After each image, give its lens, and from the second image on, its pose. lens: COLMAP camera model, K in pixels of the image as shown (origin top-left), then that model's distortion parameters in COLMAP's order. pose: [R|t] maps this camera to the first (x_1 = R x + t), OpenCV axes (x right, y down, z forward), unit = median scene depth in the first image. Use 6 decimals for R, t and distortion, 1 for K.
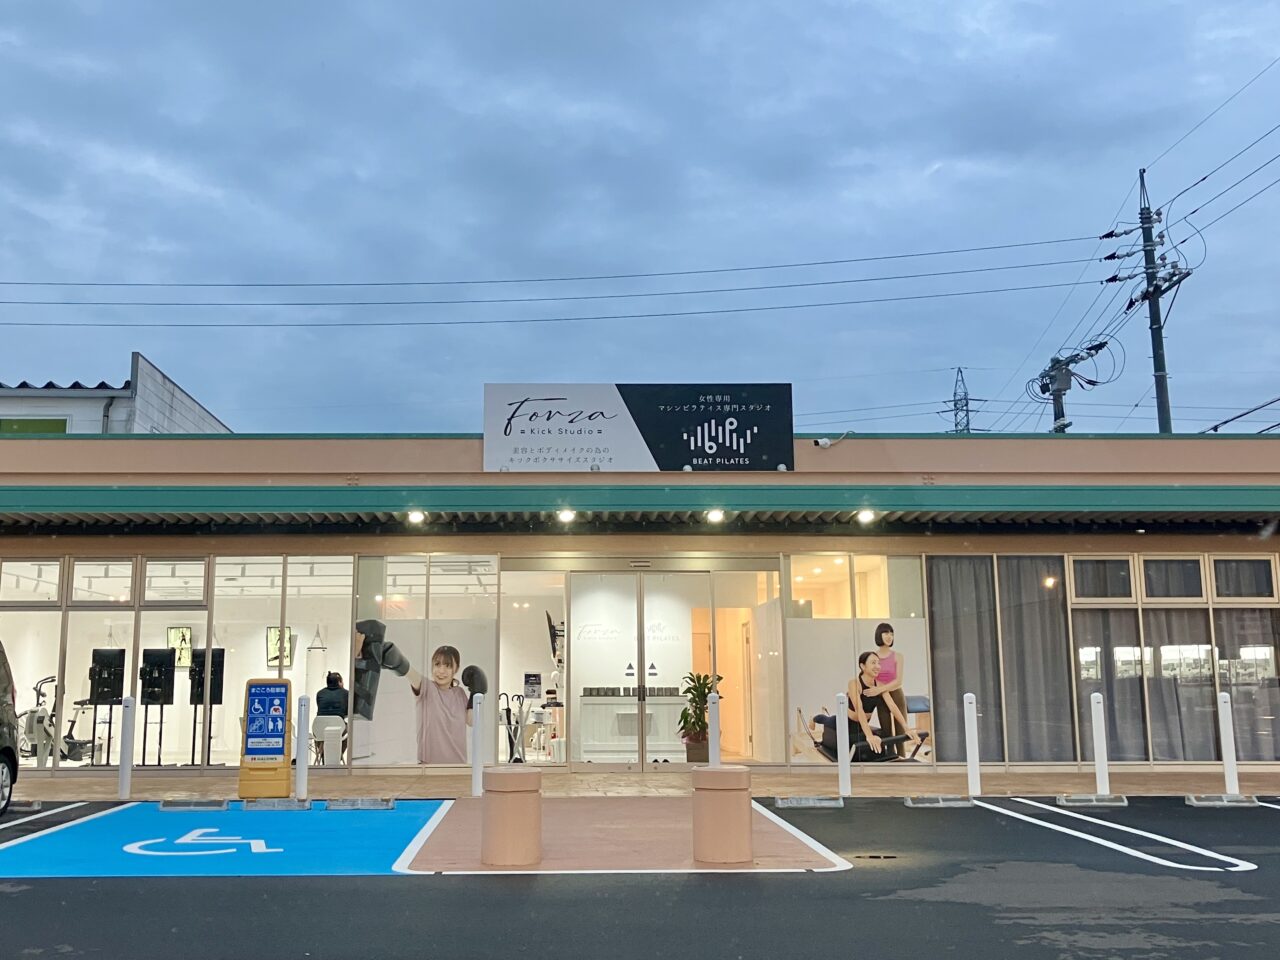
lens RADIAL K [[1043.0, 0, 639.2], [0, 1043.0, 480.9], [0, 0, 1]] dist [0.017688, 0.002229]
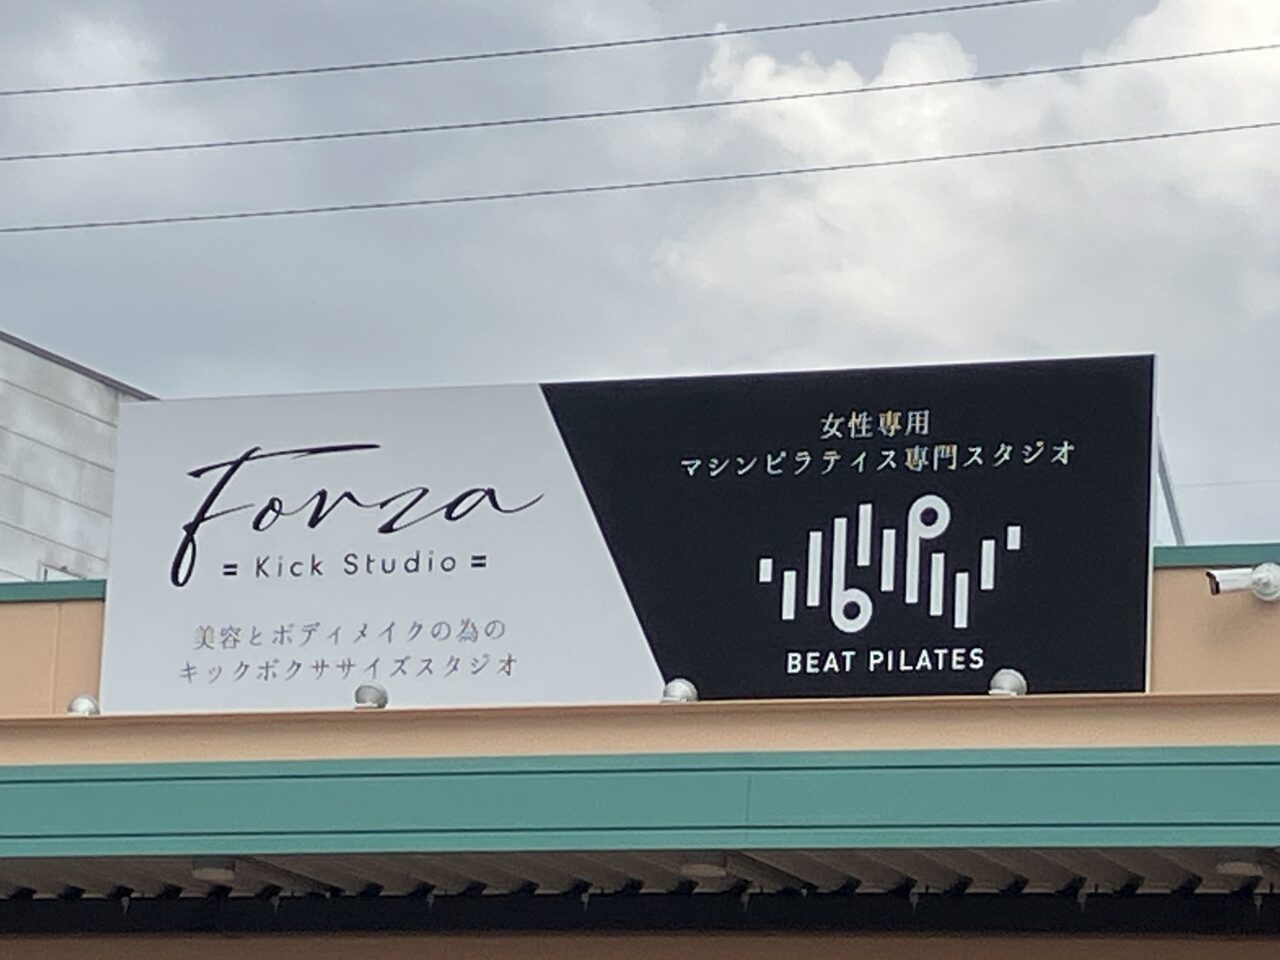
lens RADIAL K [[4174.8, 0, 640.8], [0, 4174.8, 478.2], [0, 0, 1]] dist [0.279323, 0.000000]
pose [[0.940955, -0.035221, -0.336694, 0.374750], [0.014909, 0.997920, -0.062724, 0.000280], [0.338203, 0.054000, 0.939523, -0.016487]]
